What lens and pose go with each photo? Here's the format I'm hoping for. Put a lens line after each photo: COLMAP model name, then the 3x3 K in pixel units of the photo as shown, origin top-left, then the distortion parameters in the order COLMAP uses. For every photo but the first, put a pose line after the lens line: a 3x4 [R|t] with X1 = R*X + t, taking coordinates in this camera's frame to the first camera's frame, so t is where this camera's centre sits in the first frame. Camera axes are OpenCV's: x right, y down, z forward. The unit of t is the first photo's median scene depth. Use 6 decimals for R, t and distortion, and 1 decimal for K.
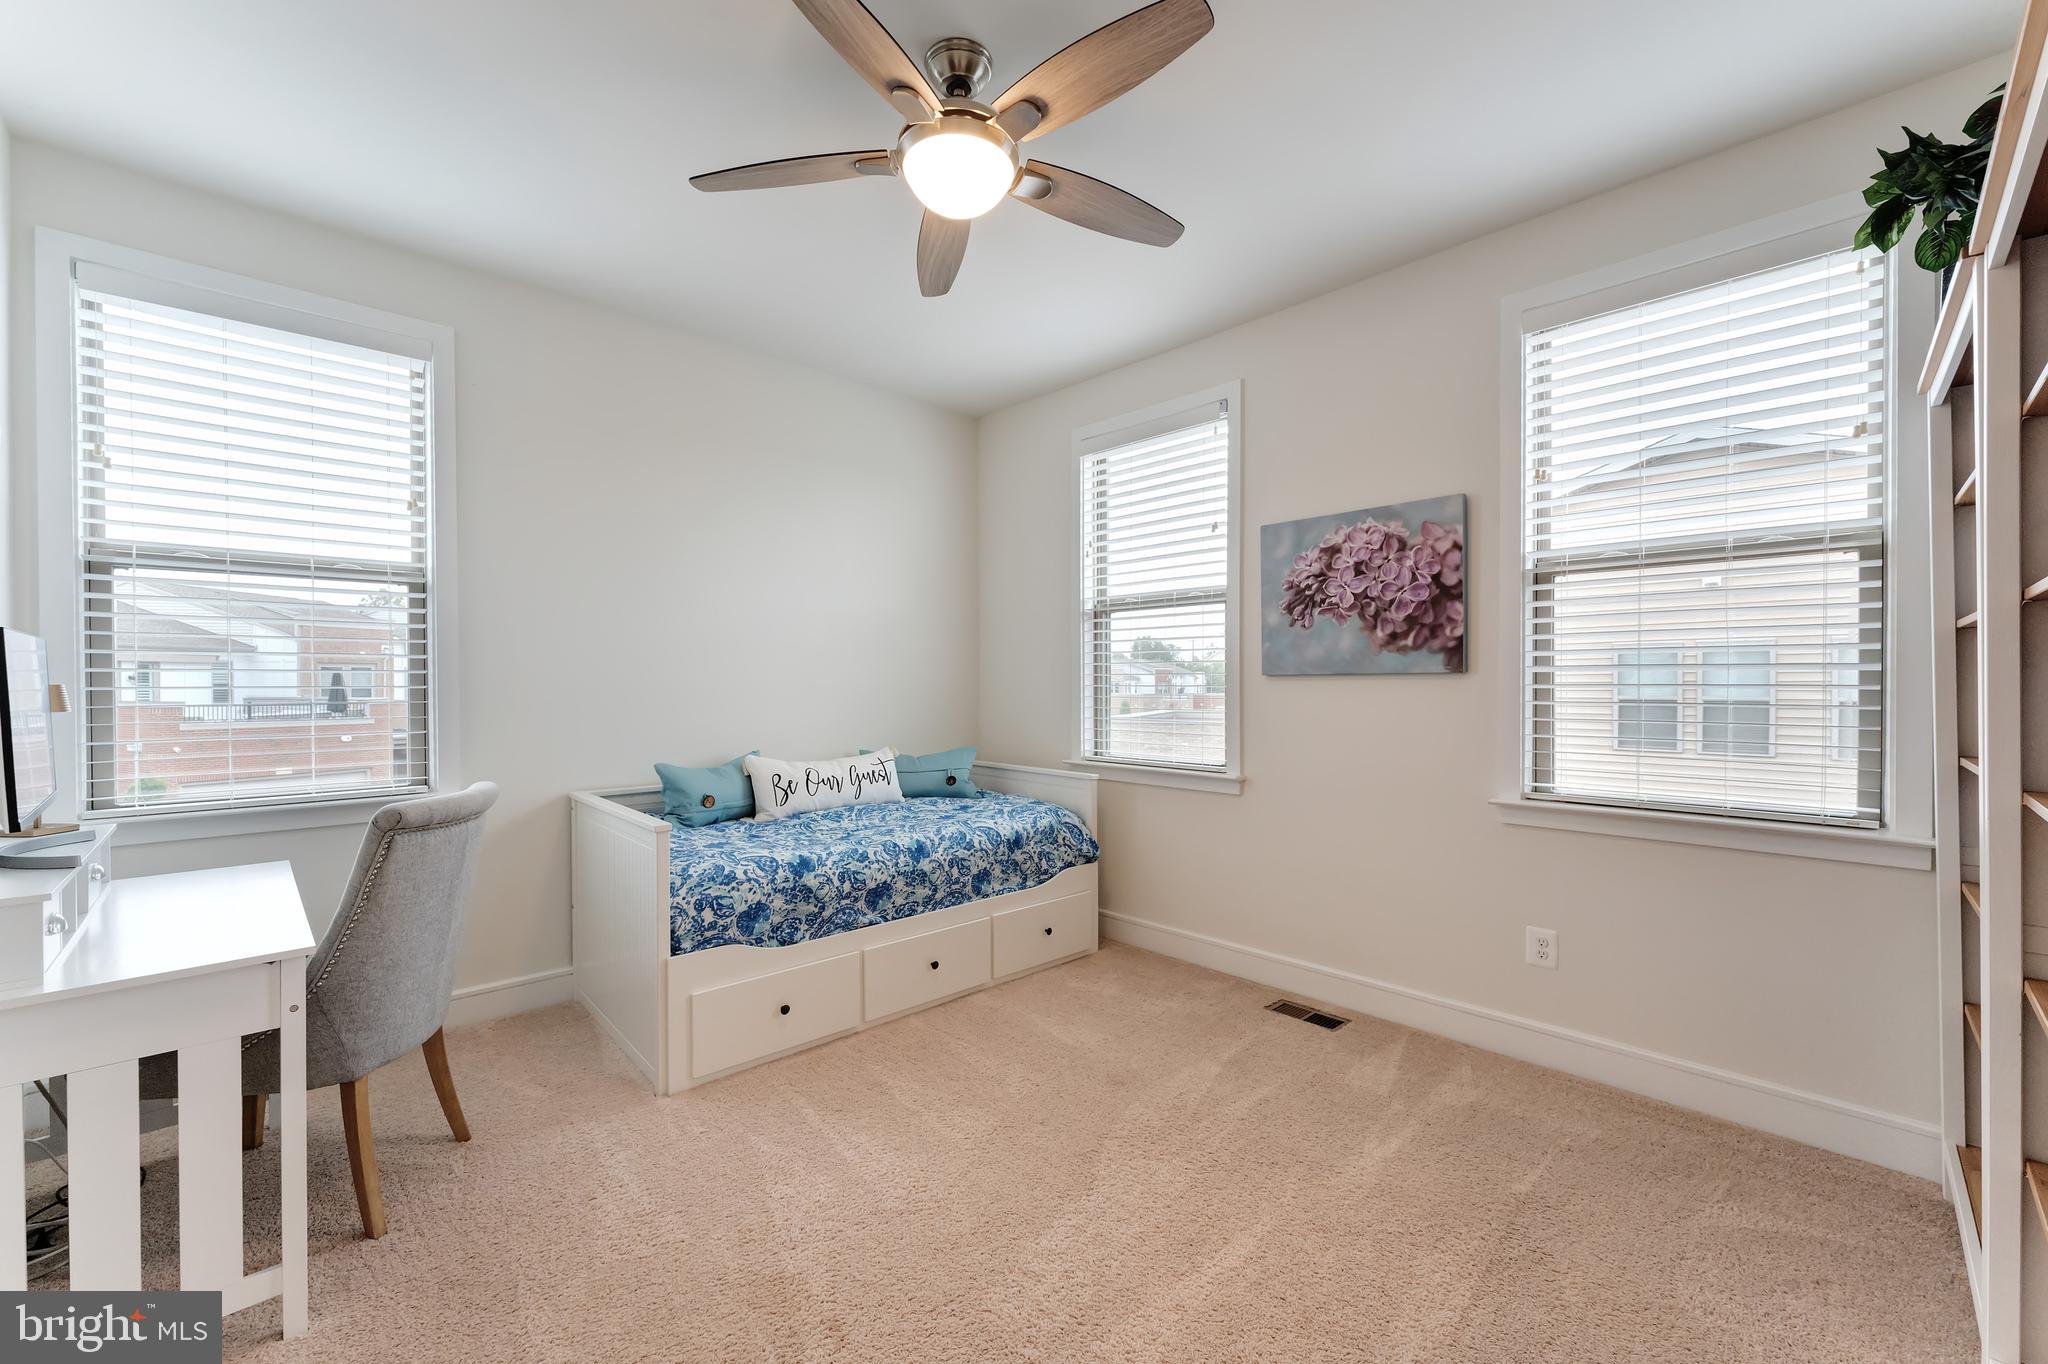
lens RADIAL K [[817.7, 0, 1018.5], [0, 817.7, 685.1], [0, 0, 1]] dist [0.000762, 0.000010]
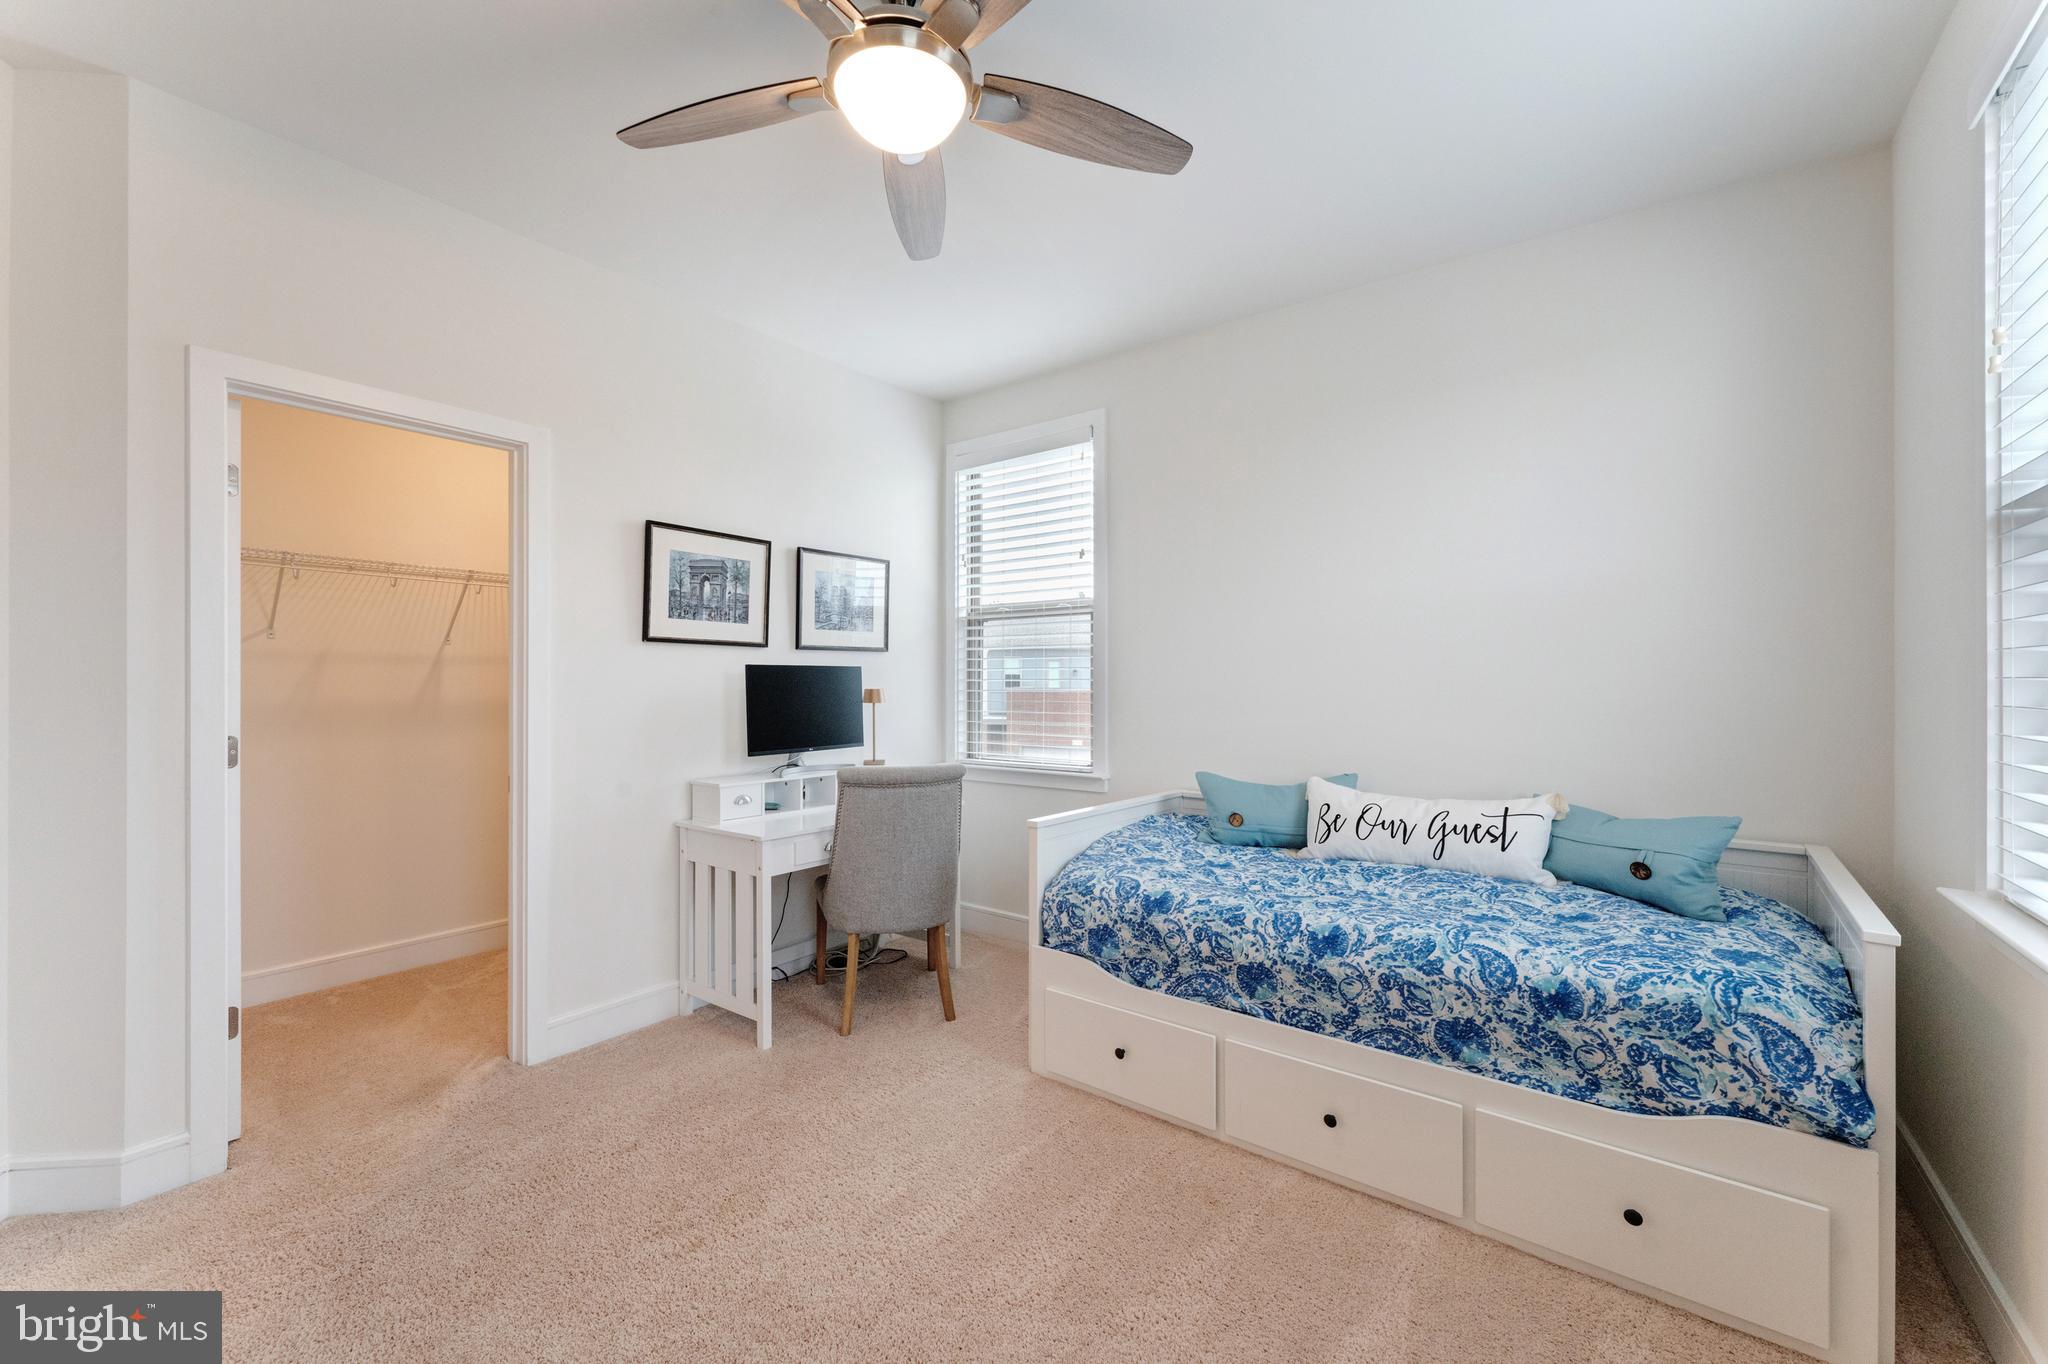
lens RADIAL K [[826.0, 0, 1024.0], [0, 826.0, 682.0], [0, 0, 1]] dist [-0.000786, -0.000354]
pose [[0.154611, -0.000695, -0.987975, 0.498394], [-0.002773, 0.999996, -0.001137, -0.010394], [0.987972, 0.002916, 0.154608, 0.624891]]
